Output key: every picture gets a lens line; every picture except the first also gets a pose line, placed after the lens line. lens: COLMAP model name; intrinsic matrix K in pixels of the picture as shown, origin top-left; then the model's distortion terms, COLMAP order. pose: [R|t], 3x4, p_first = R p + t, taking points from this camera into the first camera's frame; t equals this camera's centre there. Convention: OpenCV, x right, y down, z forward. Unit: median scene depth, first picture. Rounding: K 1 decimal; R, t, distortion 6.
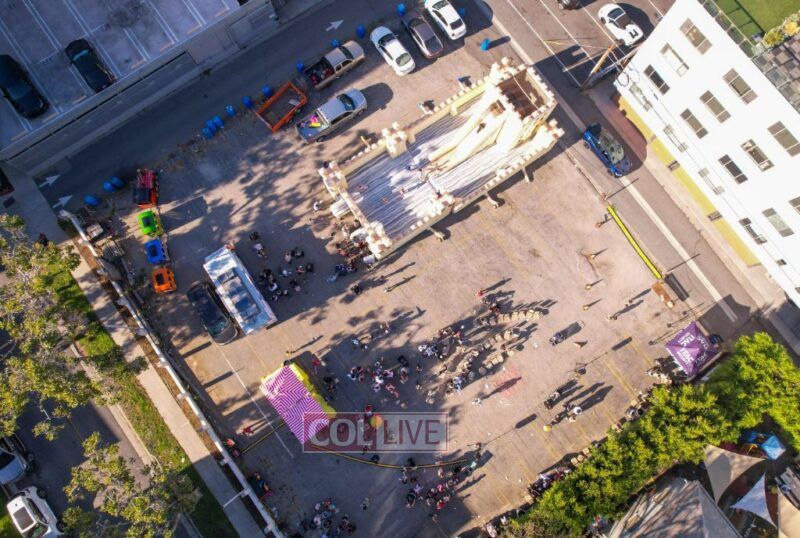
lens RADIAL K [[533.5, 0, 420.7], [0, 533.5, 267.1], [0, 0, 1]] dist [-0.068871, 0.061719]
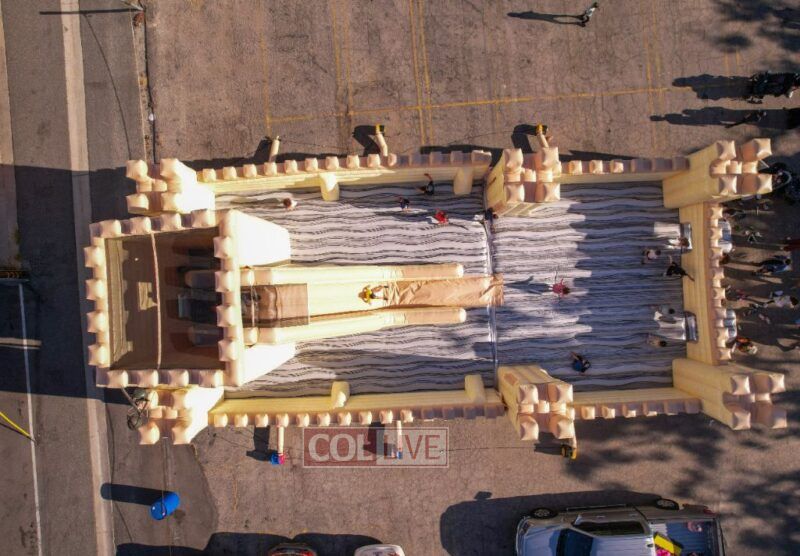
lens RADIAL K [[507.3, 0, 368.8], [0, 507.3, 278.1], [0, 0, 1]] dist [-0.017483, -0.000212]
pose [[-0.845997, -0.532807, -0.020162, 0.098891], [0.524146, -0.837989, 0.151804, -0.276146], [-0.097778, 0.117858, 0.988205, 0.640225]]
